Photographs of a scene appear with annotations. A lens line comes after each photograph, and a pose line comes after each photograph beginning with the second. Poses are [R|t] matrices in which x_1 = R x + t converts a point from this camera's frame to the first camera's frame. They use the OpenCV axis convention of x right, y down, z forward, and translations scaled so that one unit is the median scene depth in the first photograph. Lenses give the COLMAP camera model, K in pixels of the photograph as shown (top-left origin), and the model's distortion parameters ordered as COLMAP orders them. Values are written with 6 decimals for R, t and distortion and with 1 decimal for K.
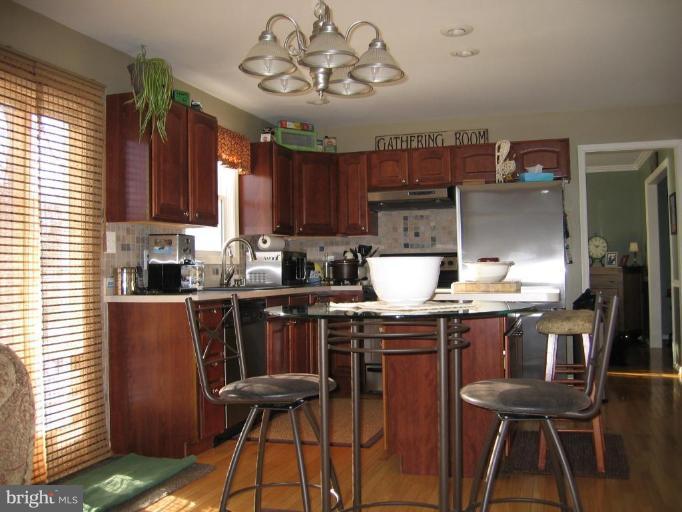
lens RADIAL K [[701.3, 0, 342.2], [0, 701.3, 237.9], [0, 0, 1]] dist [-0.100842, 0.000000]
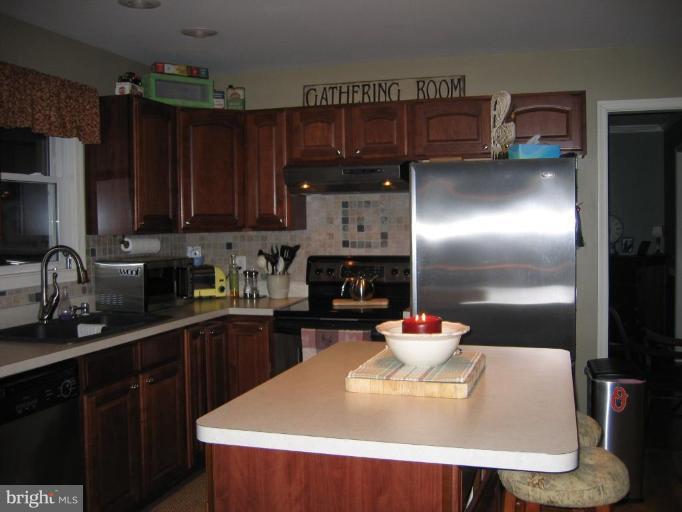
lens RADIAL K [[701.3, 0, 339.9], [0, 701.3, 253.0], [0, 0, 1]] dist [-0.100842, 0.000000]
pose [[0.999988, 0.004916, -0.000659, 0.089199], [-0.004837, 0.996000, 0.089225, -0.043942], [0.001095, -0.089221, 0.996011, 0.312246]]
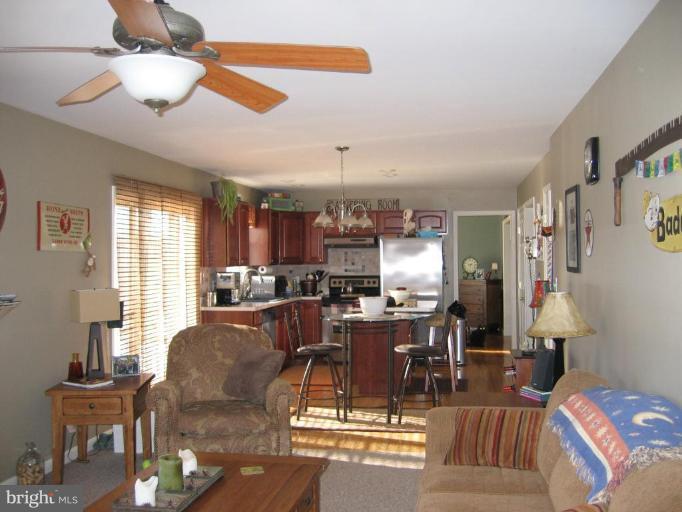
lens RADIAL K [[701.3, 0, 342.2], [0, 701.3, 257.1], [0, 0, 1]] dist [-0.100842, 0.000000]
pose [[0.989598, 0.009381, 0.143554, -0.150050], [-0.014911, 0.999186, 0.037496, -0.081305], [-0.143085, -0.039246, 0.988932, -0.582157]]
